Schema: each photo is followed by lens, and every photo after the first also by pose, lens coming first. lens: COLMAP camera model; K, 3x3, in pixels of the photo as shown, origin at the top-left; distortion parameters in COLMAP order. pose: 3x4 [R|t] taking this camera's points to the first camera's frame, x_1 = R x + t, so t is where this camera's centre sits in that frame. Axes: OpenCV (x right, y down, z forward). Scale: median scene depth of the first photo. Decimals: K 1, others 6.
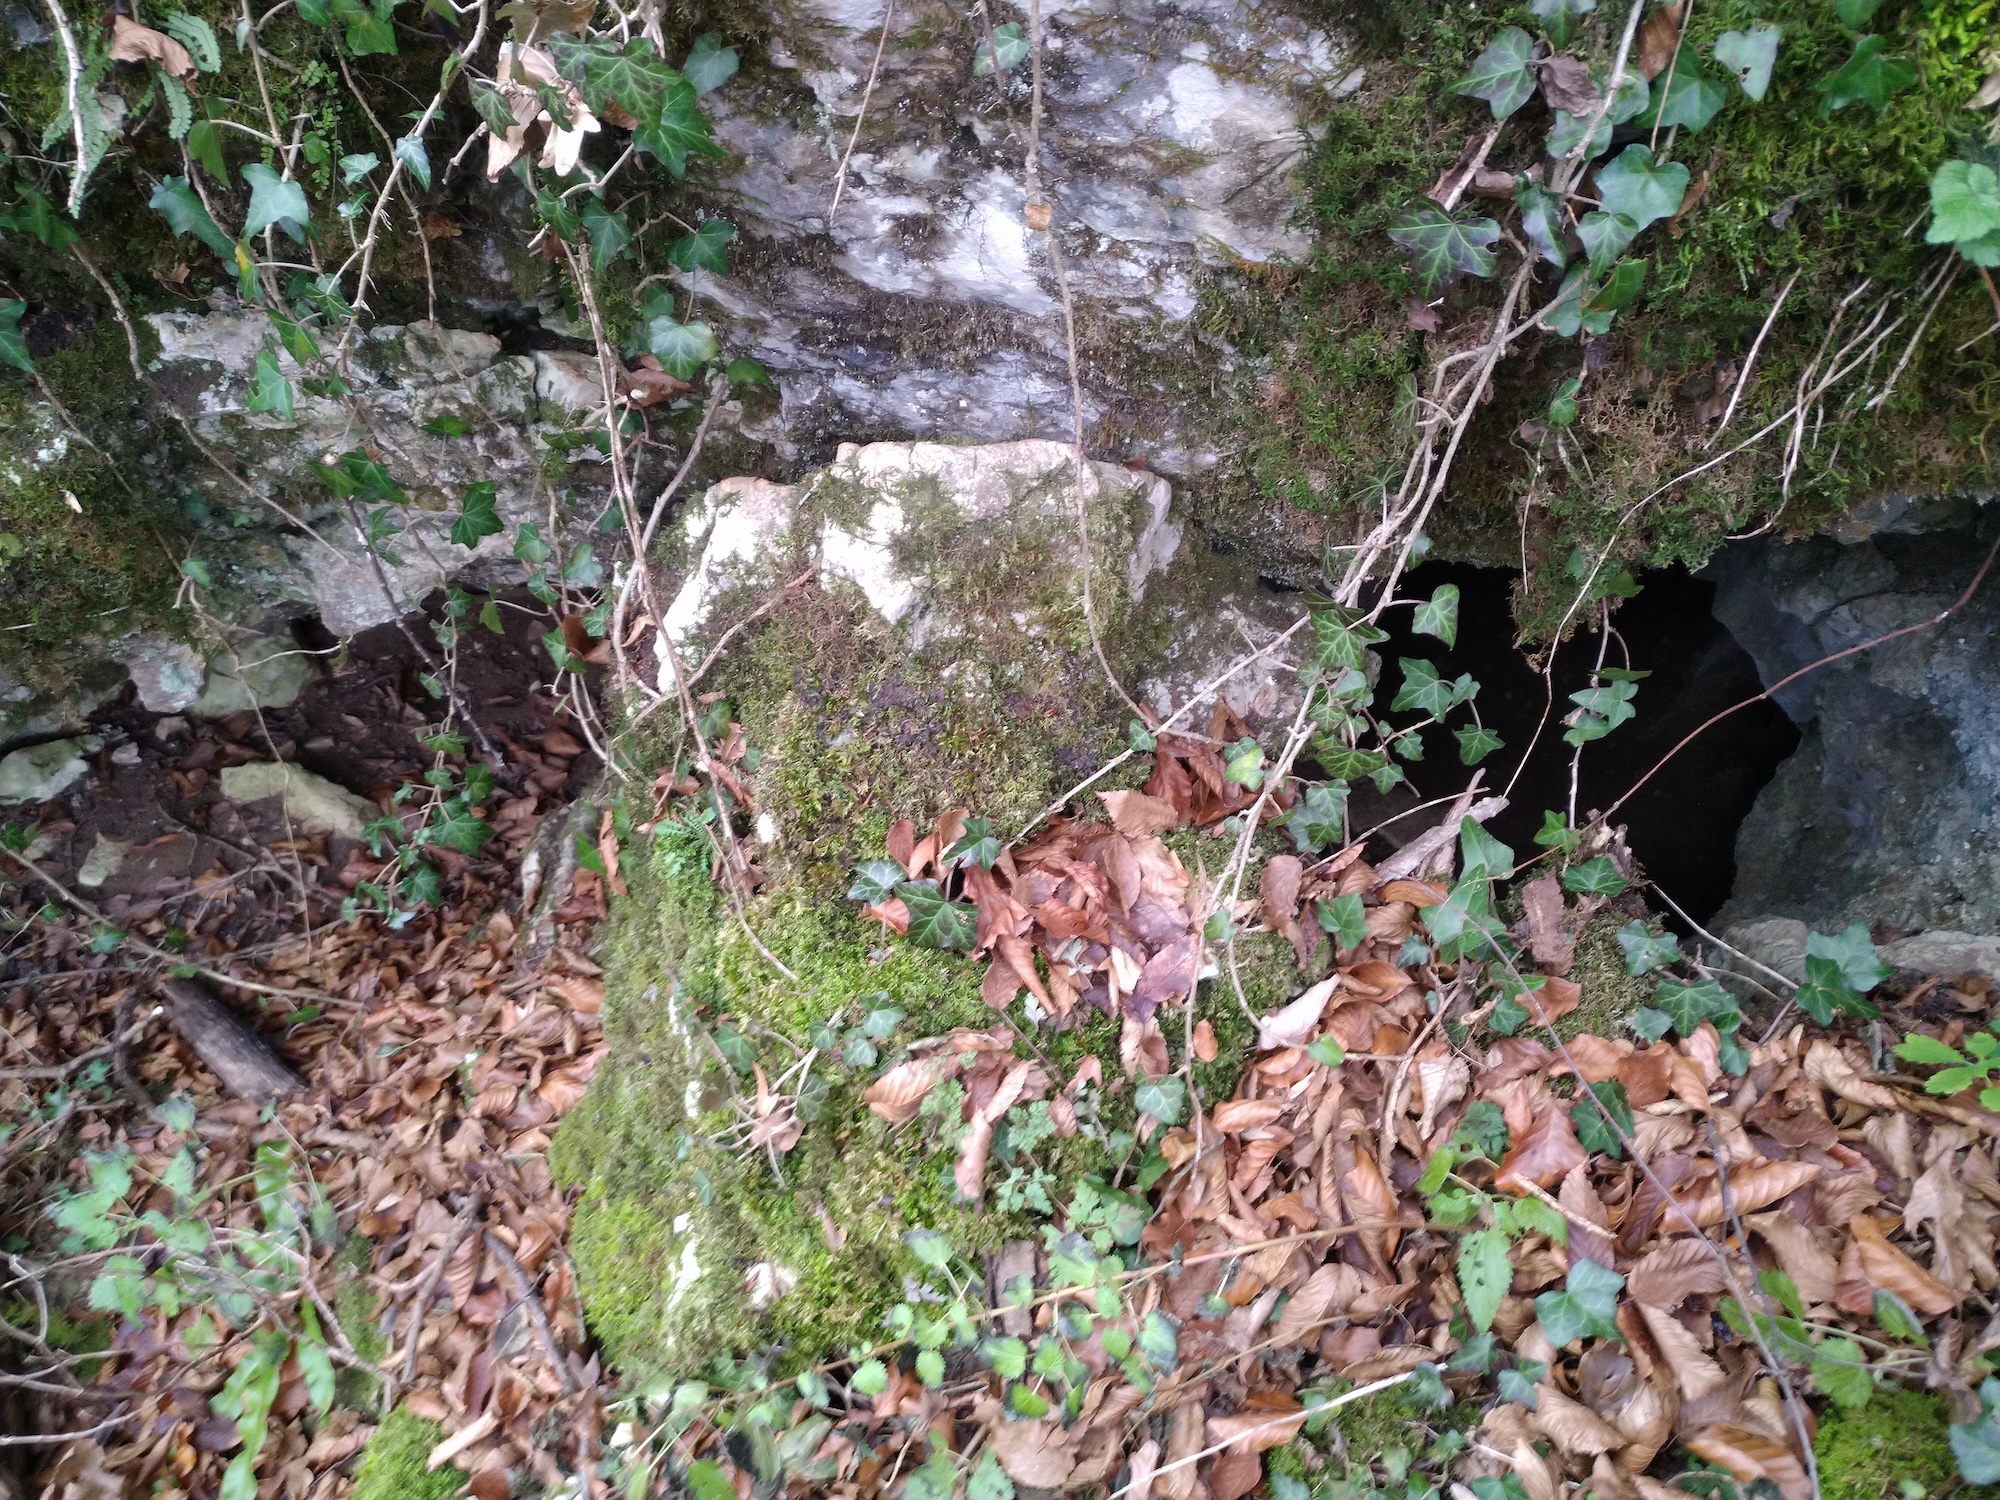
lens RADIAL K [[1591.4, 0, 1000.1], [0, 1591.4, 743.6], [0, 0, 1]] dist [-0.024655, 0.081747]
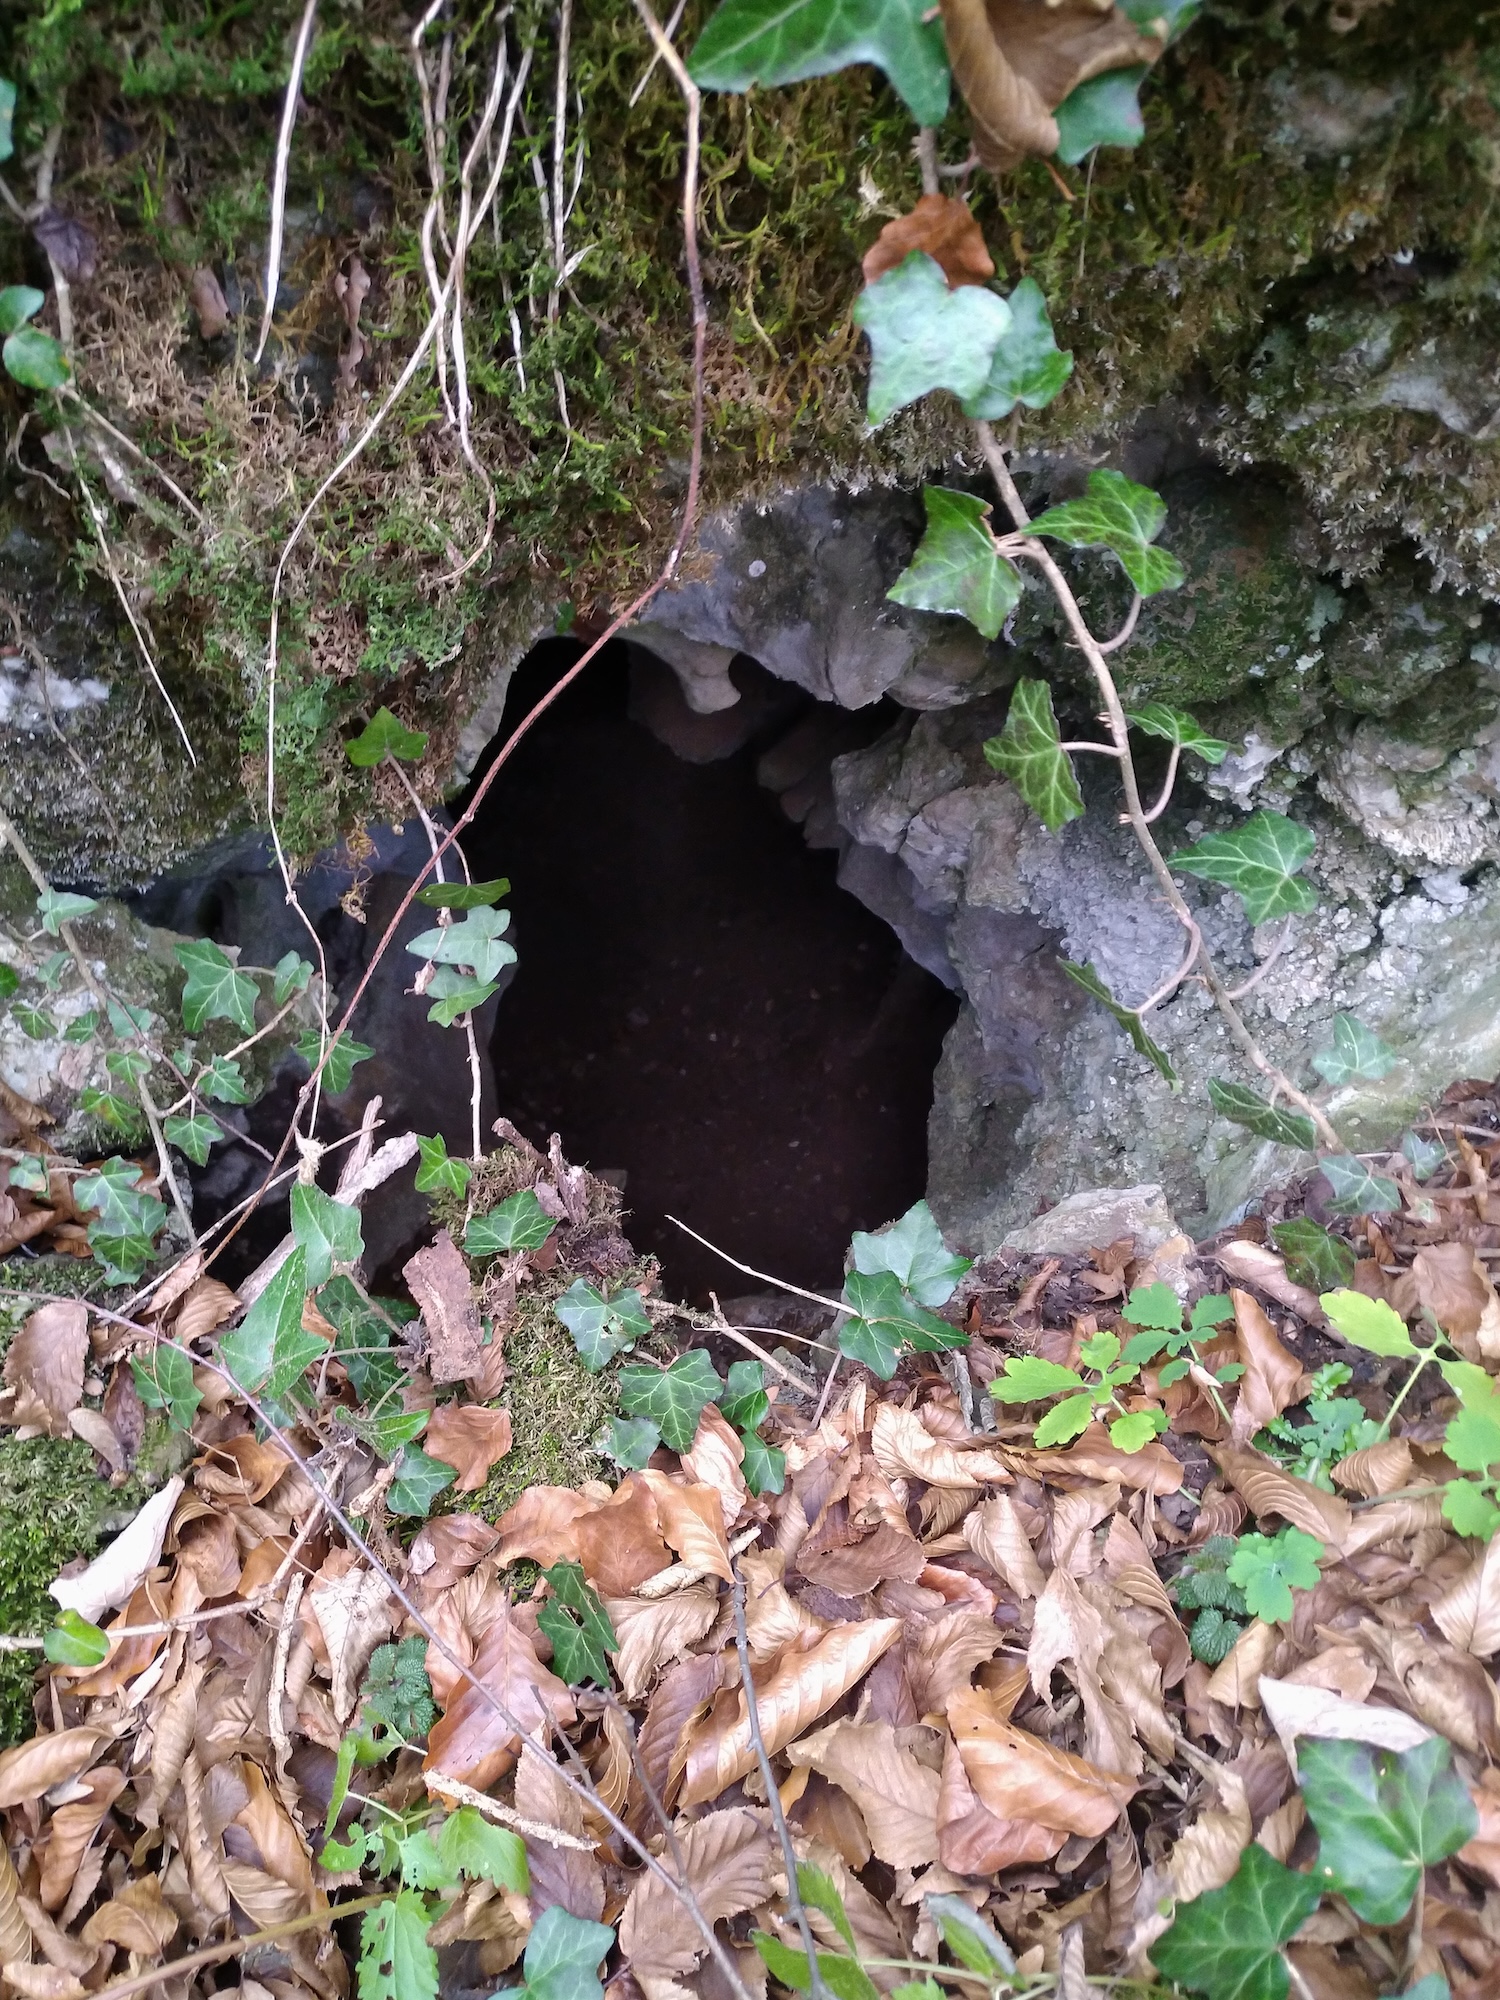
lens RADIAL K [[1591.4, 0, 757.9], [0, 1591.4, 1006.2], [0, 0, 1]] dist [-0.024655, 0.081747]
pose [[0.947045, -0.181480, 0.264898, 0.326787], [0.206637, 0.975898, -0.070172, 0.065646], [-0.245779, 0.121194, 0.961720, 0.381727]]
